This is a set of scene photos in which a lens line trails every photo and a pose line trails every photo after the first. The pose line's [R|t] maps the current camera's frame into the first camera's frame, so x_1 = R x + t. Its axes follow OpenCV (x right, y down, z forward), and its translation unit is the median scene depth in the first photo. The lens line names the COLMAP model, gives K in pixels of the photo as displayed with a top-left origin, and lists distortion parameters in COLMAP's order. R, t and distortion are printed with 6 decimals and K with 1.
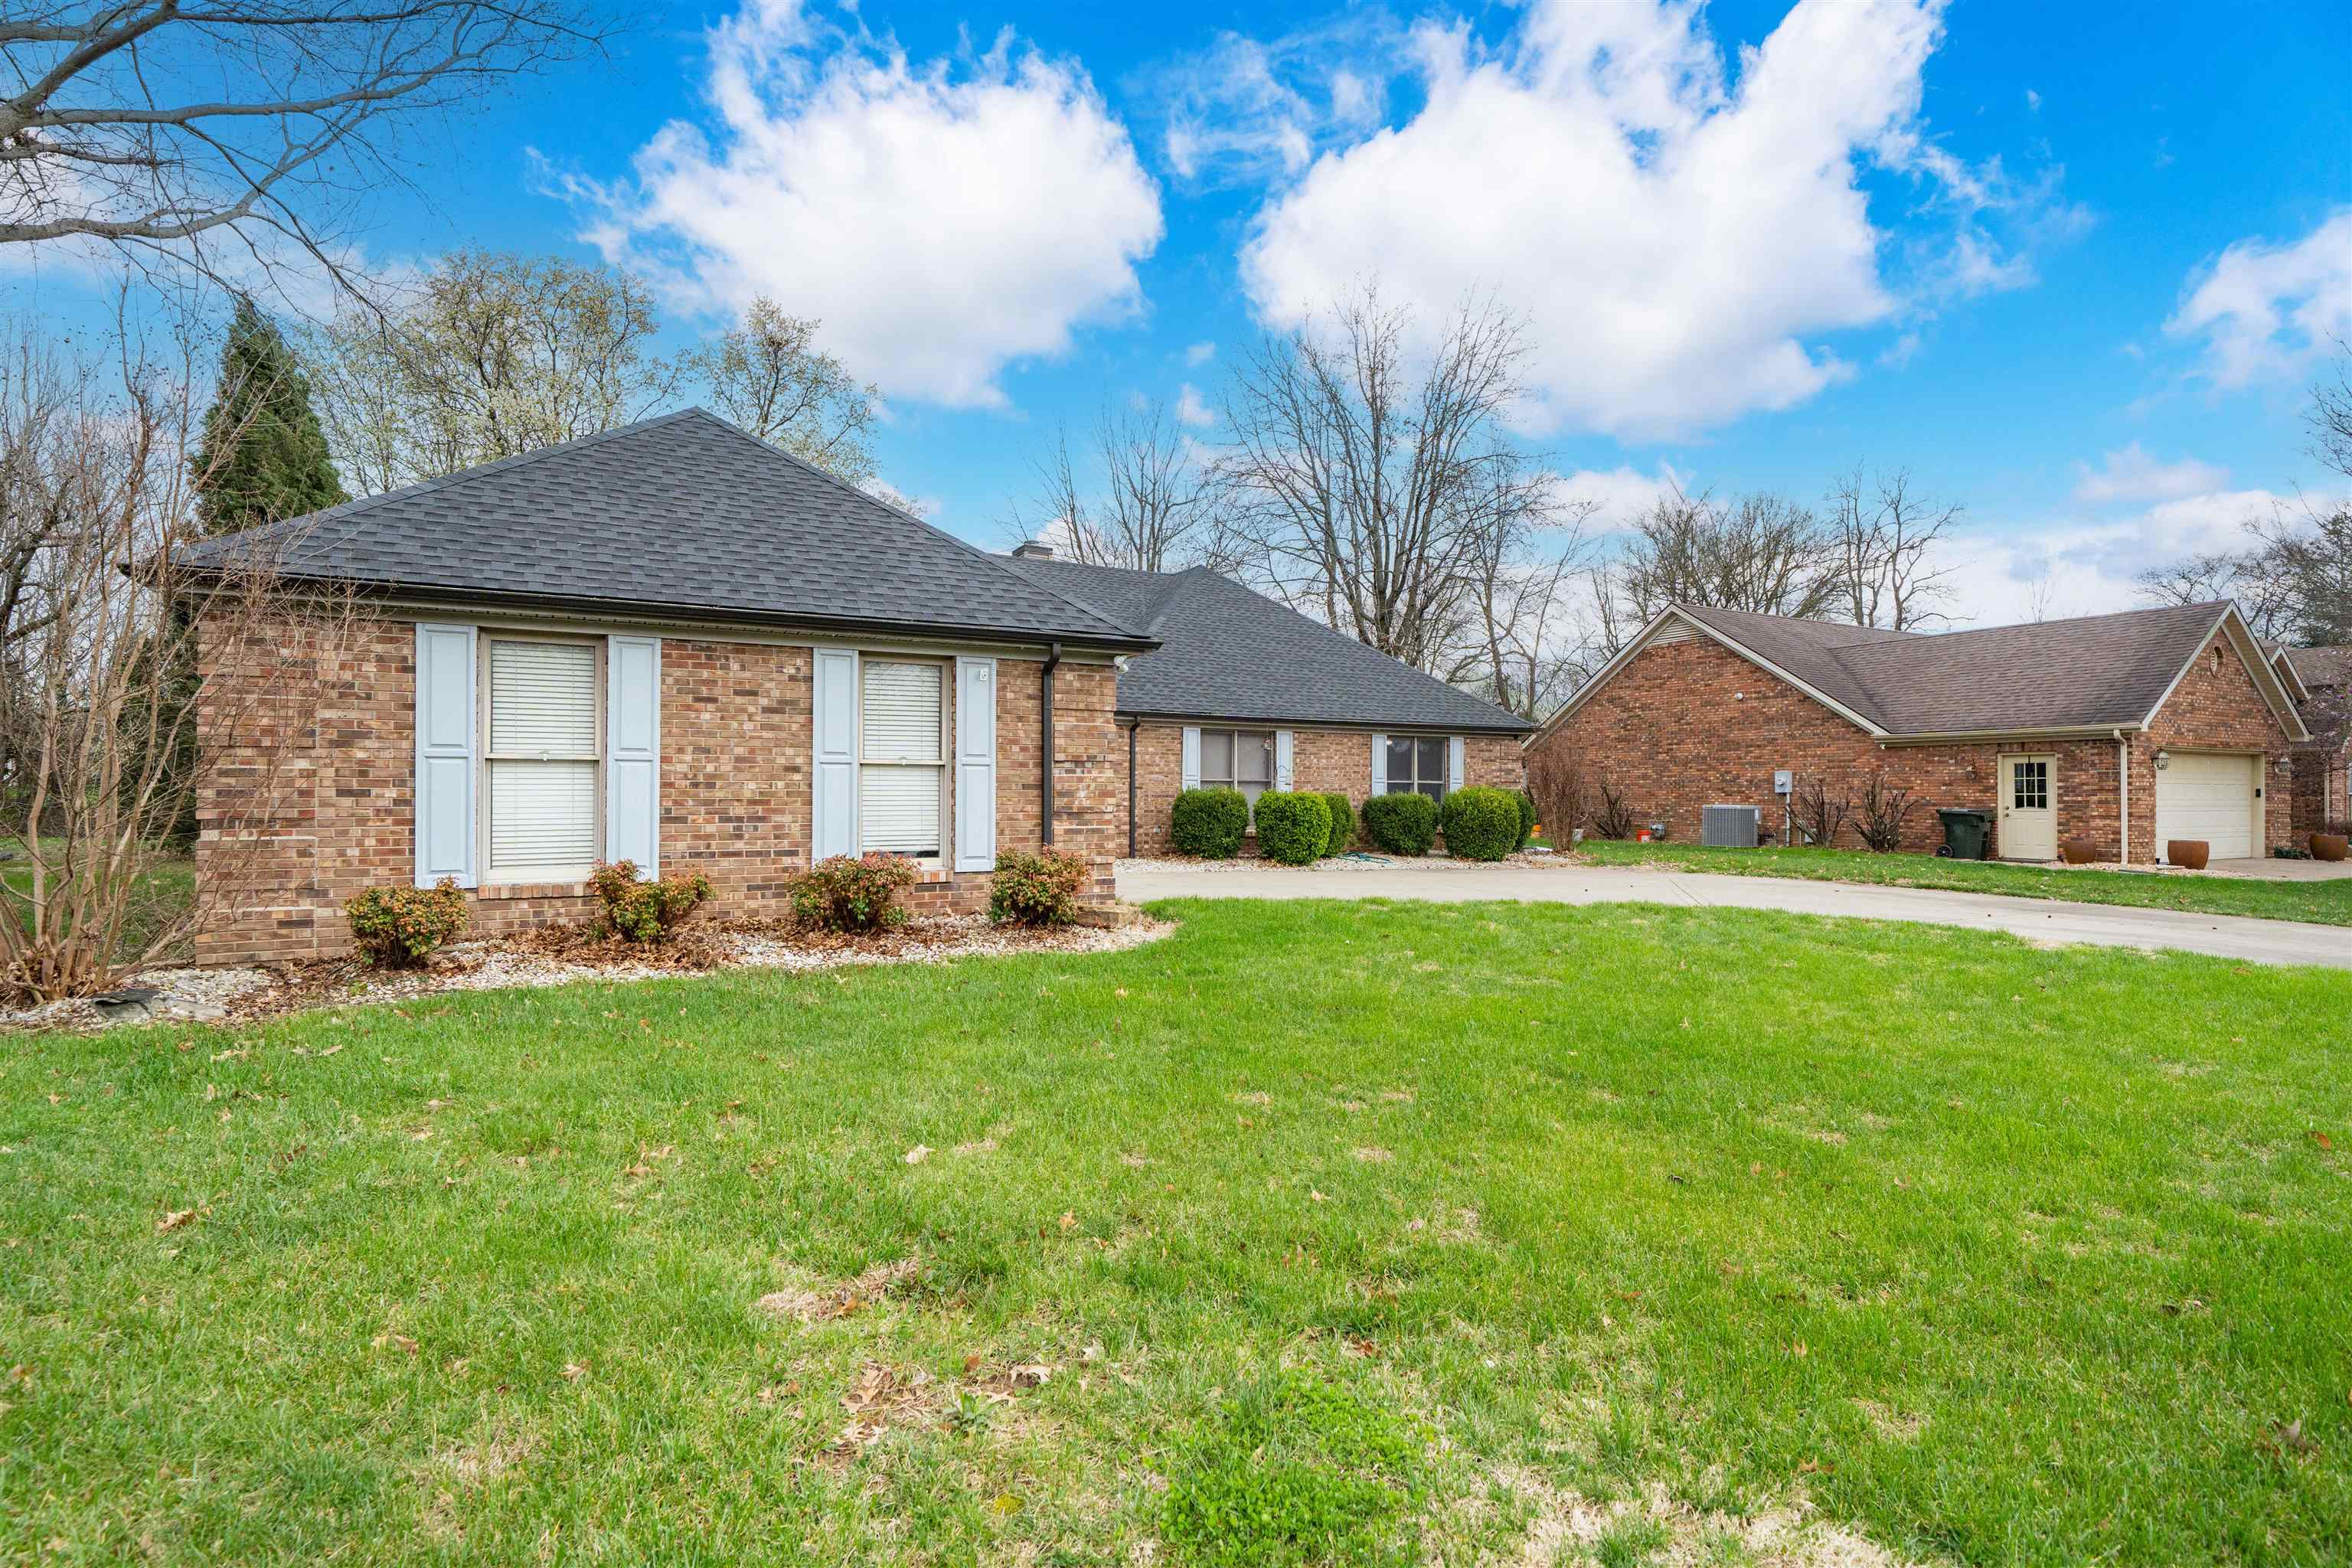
lens RADIAL K [[1073.0, 0, 1118.0], [0, 1073.0, 789.0], [0, 0, 1]] dist [-0.003927, -0.000362]
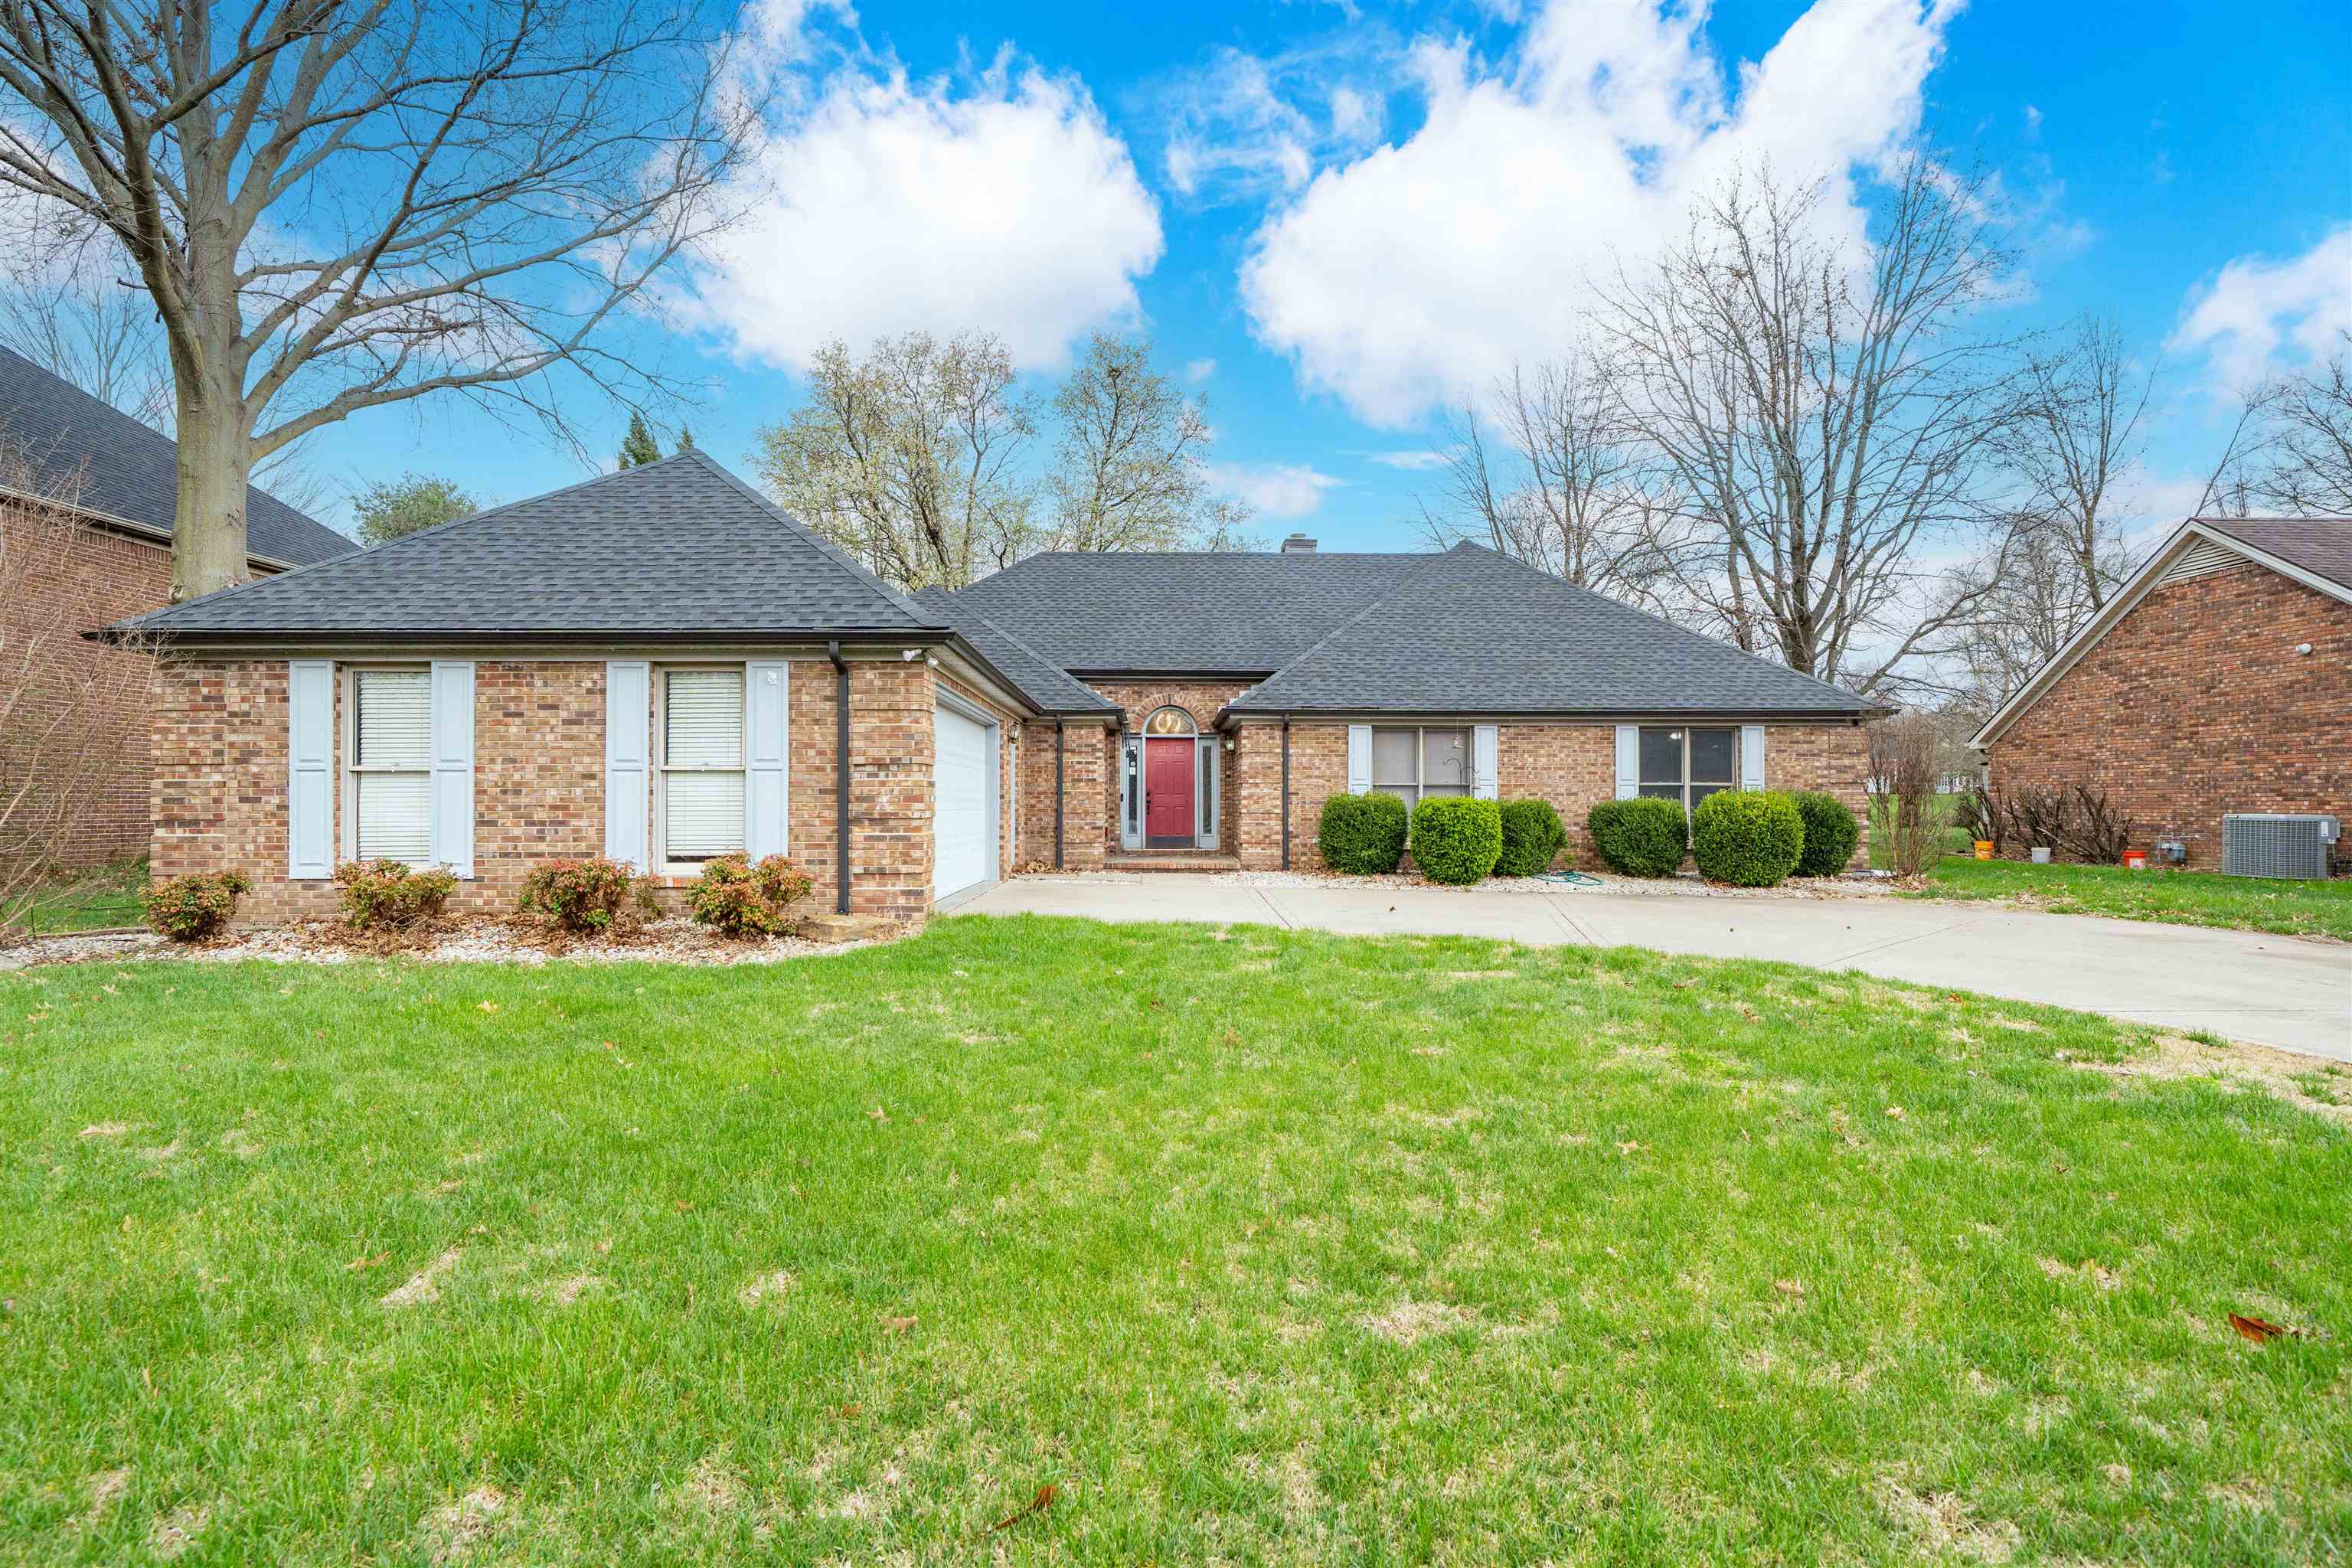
lens RADIAL K [[1073.0, 0, 1175.3], [0, 1073.0, 792.5], [0, 0, 1]] dist [-0.003927, -0.000362]
pose [[0.897344, -0.007314, -0.441271, 0.618998], [0.004873, 0.999966, -0.006665, 0.006616], [0.441305, 0.003830, 0.897349, 0.270630]]
